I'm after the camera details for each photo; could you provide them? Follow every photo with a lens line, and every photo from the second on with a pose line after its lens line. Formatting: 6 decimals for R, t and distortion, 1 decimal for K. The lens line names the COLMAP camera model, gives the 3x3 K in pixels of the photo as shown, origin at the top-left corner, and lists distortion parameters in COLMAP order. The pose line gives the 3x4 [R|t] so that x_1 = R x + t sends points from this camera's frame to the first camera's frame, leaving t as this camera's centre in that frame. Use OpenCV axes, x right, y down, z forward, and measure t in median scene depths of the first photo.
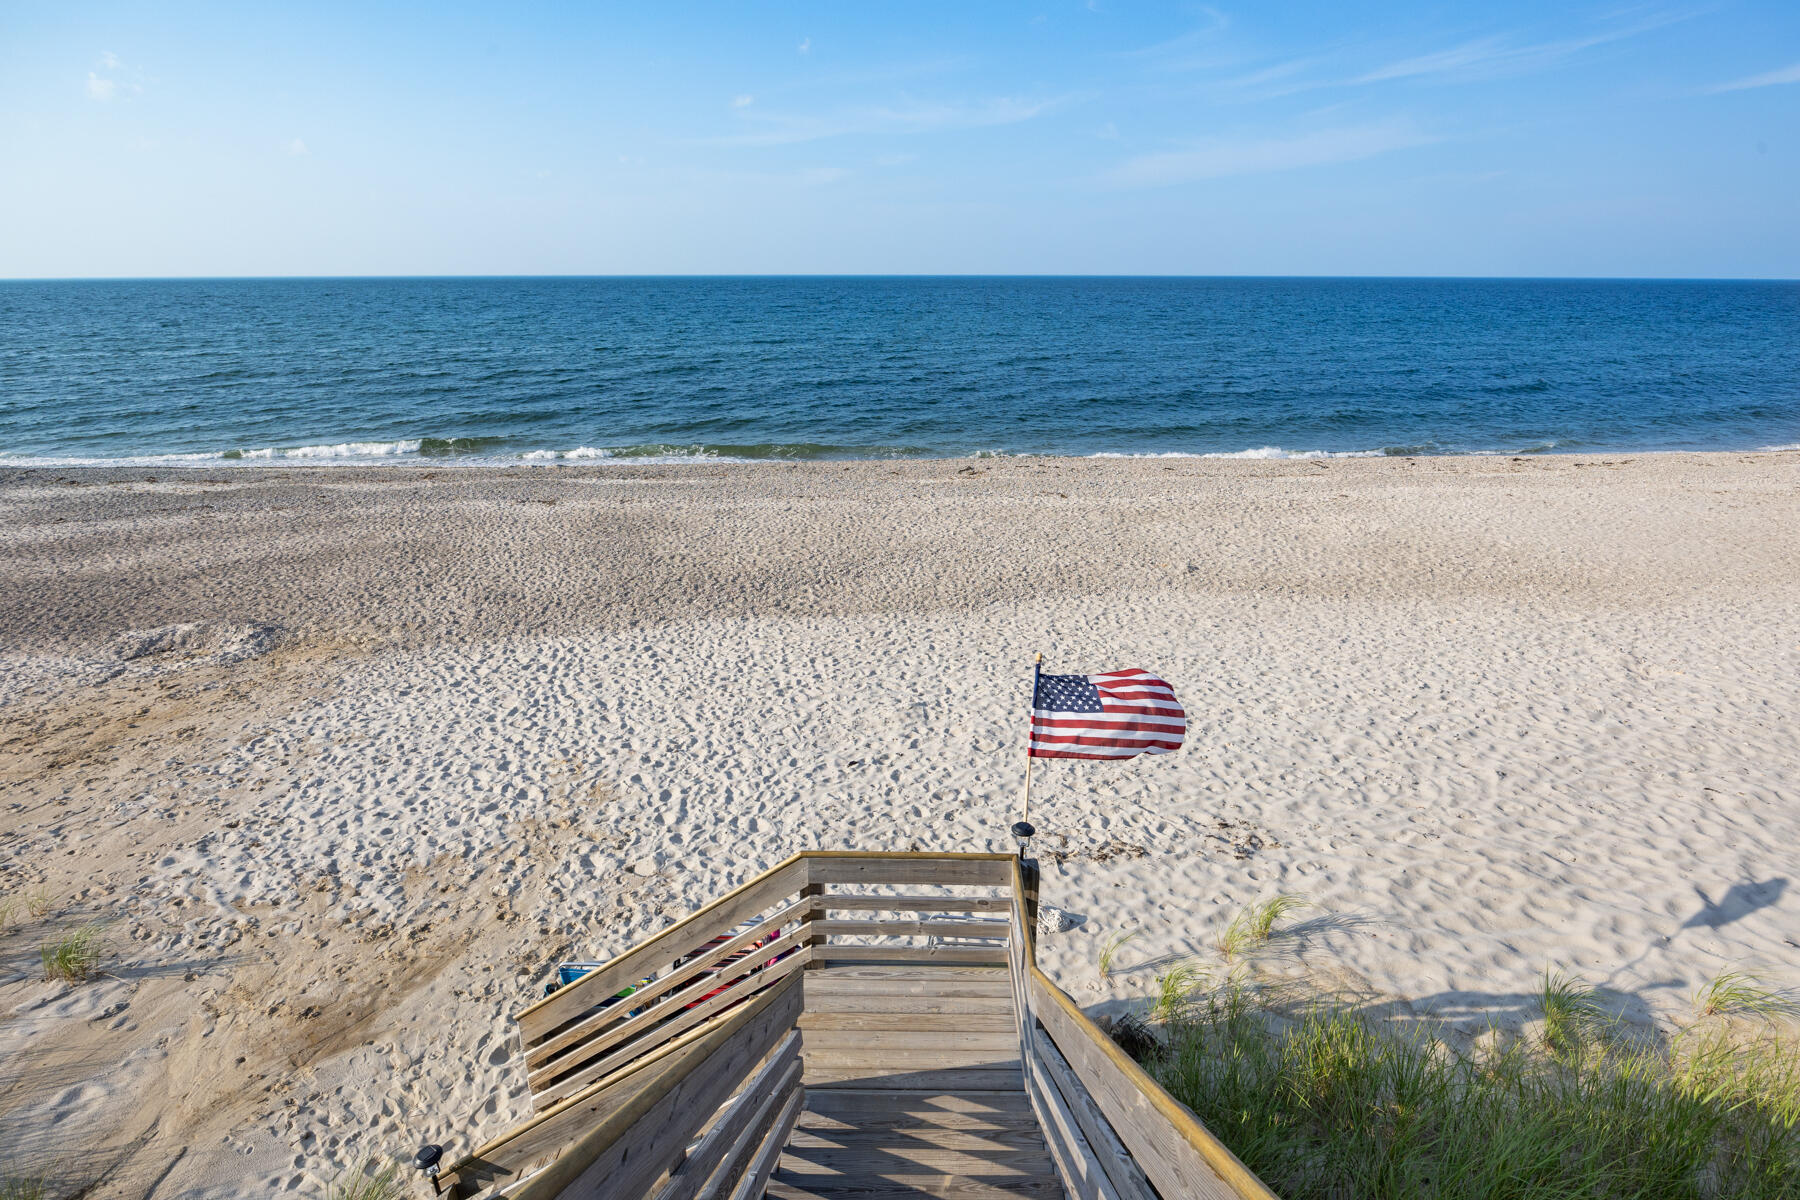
lens RADIAL K [[987.8, 0, 909.3], [0, 987.8, 625.3], [0, 0, 1]] dist [-0.000510, 0.001252]
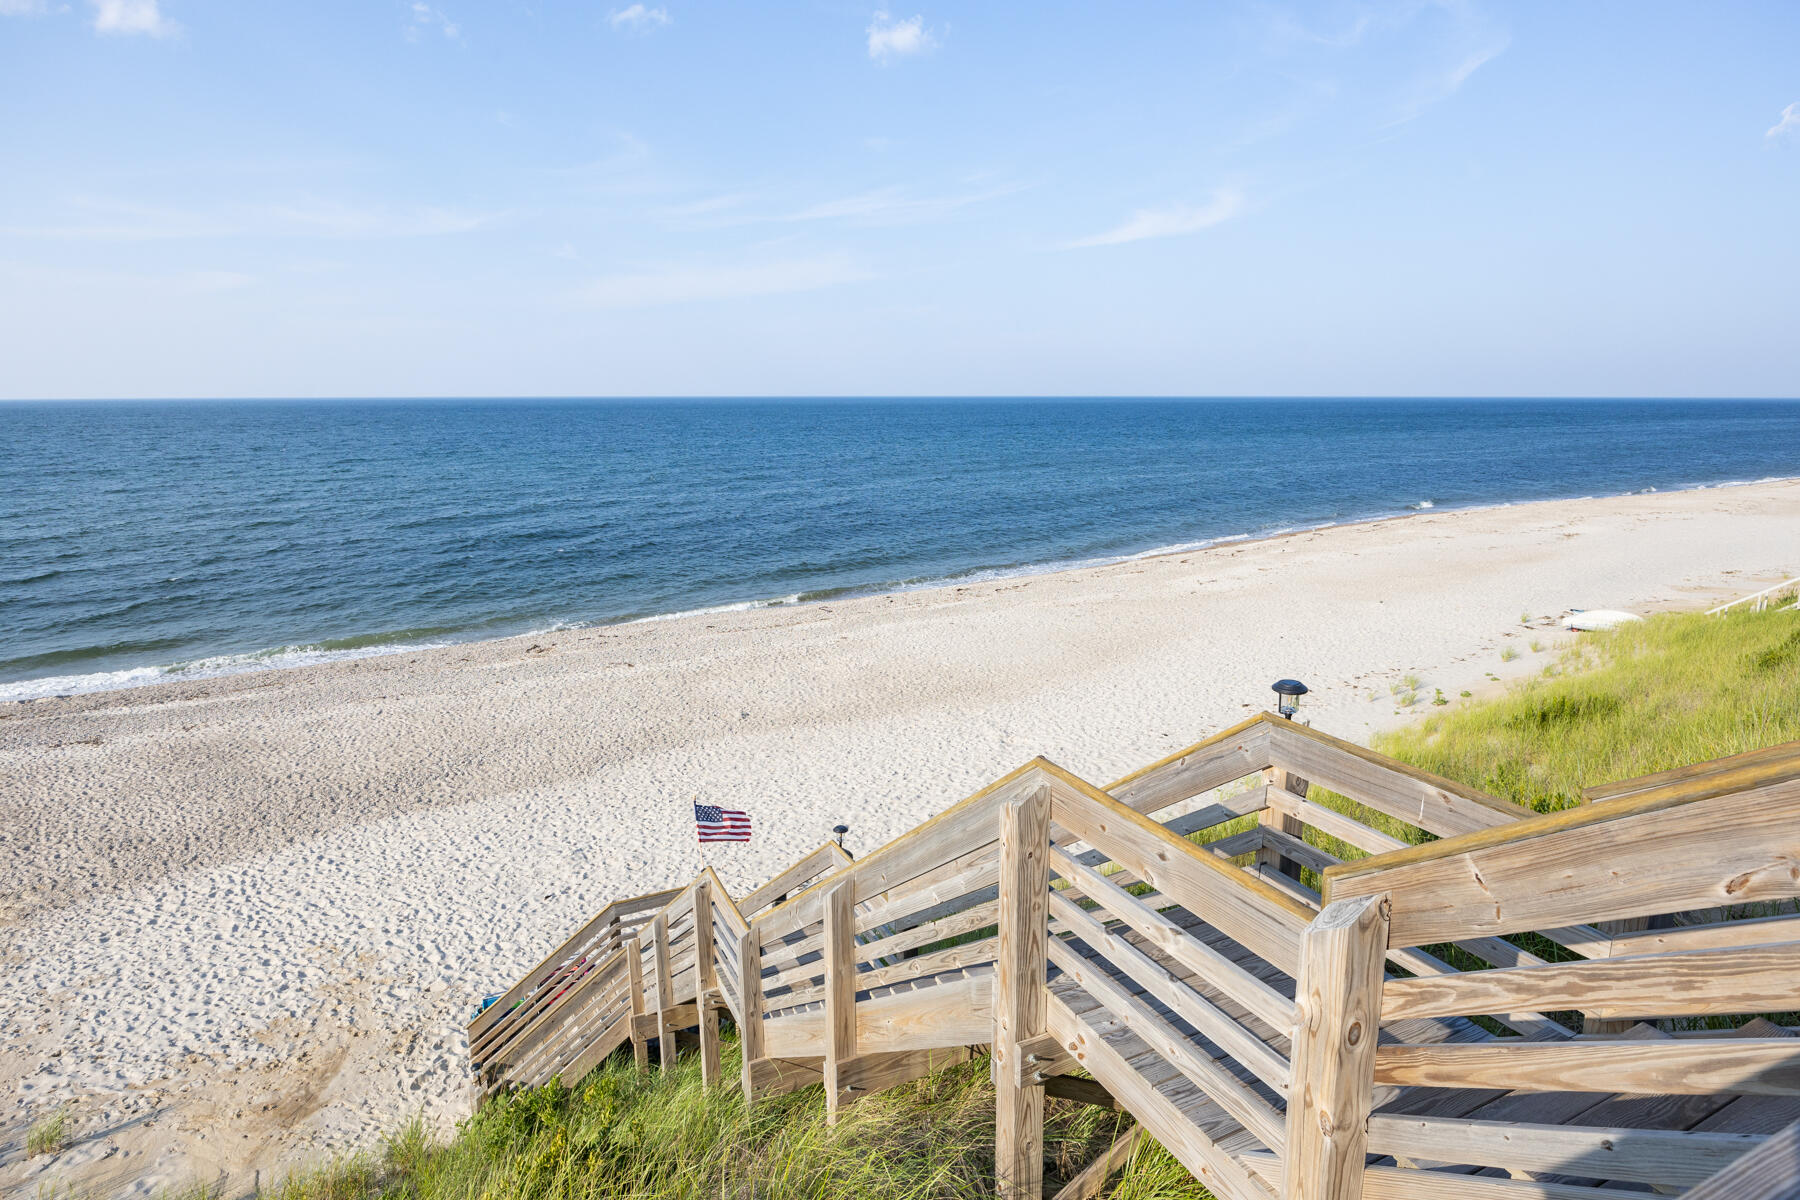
lens RADIAL K [[987.8, 0, 909.3], [0, 987.8, 625.3], [0, 0, 1]] dist [-0.000510, 0.001252]
pose [[0.889859, -0.115377, 0.441406, -0.152669], [0.171579, 0.981101, -0.089451, -0.028538], [-0.422744, 0.155335, 0.892838, -0.513581]]
